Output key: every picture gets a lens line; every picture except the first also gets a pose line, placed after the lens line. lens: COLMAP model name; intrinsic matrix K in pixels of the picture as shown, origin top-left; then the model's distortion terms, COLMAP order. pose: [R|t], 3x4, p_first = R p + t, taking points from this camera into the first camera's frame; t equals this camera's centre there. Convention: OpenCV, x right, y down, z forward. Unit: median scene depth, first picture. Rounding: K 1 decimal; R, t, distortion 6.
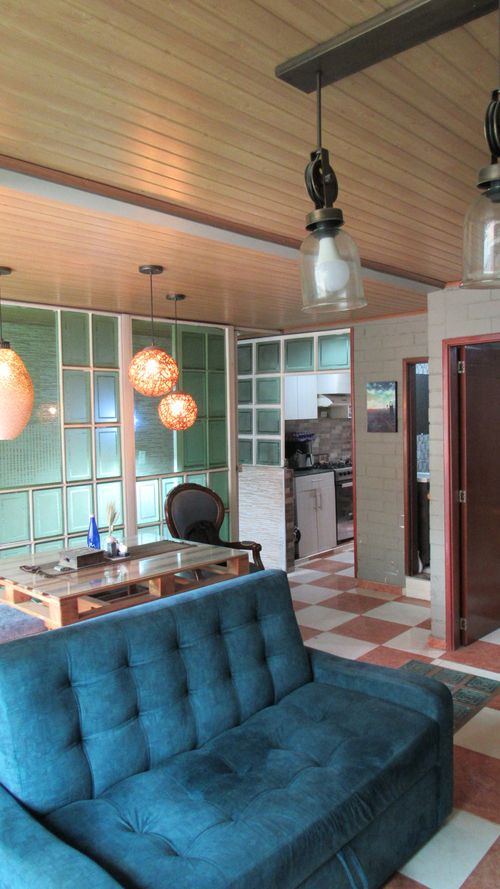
lens RADIAL K [[641.4, 0, 248.4], [0, 641.4, 444.2], [0, 0, 1]] dist [-0.039982, 0.009461]
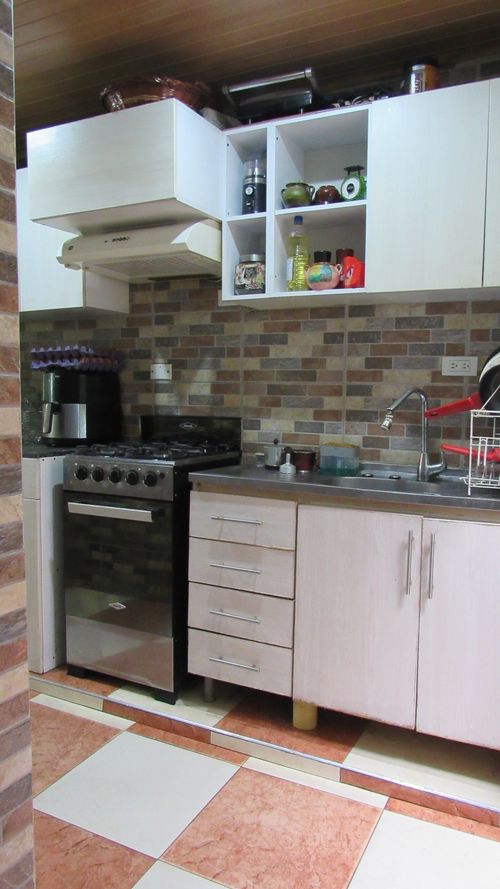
lens RADIAL K [[641.4, 0, 249.5], [0, 641.4, 442.9], [0, 0, 1]] dist [-0.039982, 0.009461]
pose [[0.267033, 0.096326, -0.958861, 0.488687], [-0.064381, 0.994552, 0.081982, 0.000199], [0.961535, 0.039840, 0.271780, 1.011663]]
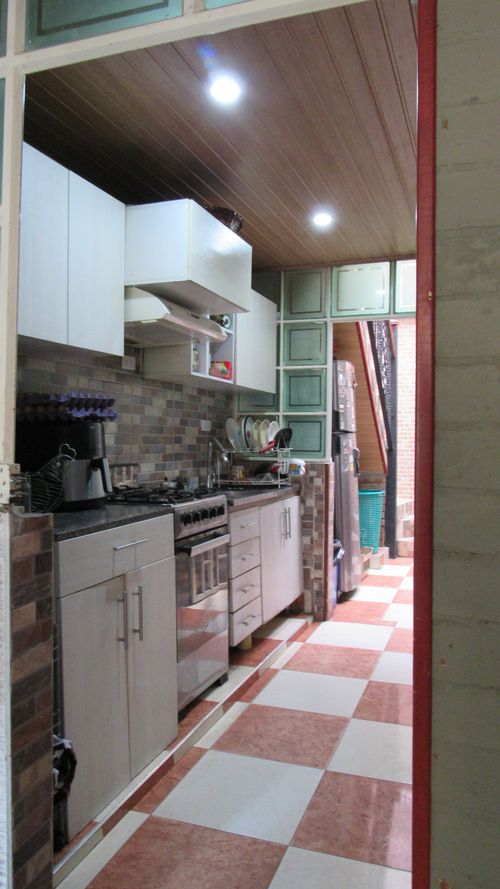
lens RADIAL K [[641.4, 0, 251.8], [0, 641.4, 443.5], [0, 0, 1]] dist [-0.039982, 0.009461]
pose [[0.923383, 0.024193, 0.383118, 0.041969], [-0.008190, 0.999027, -0.043346, 0.020695], [-0.383793, 0.036887, 0.922682, 0.670428]]
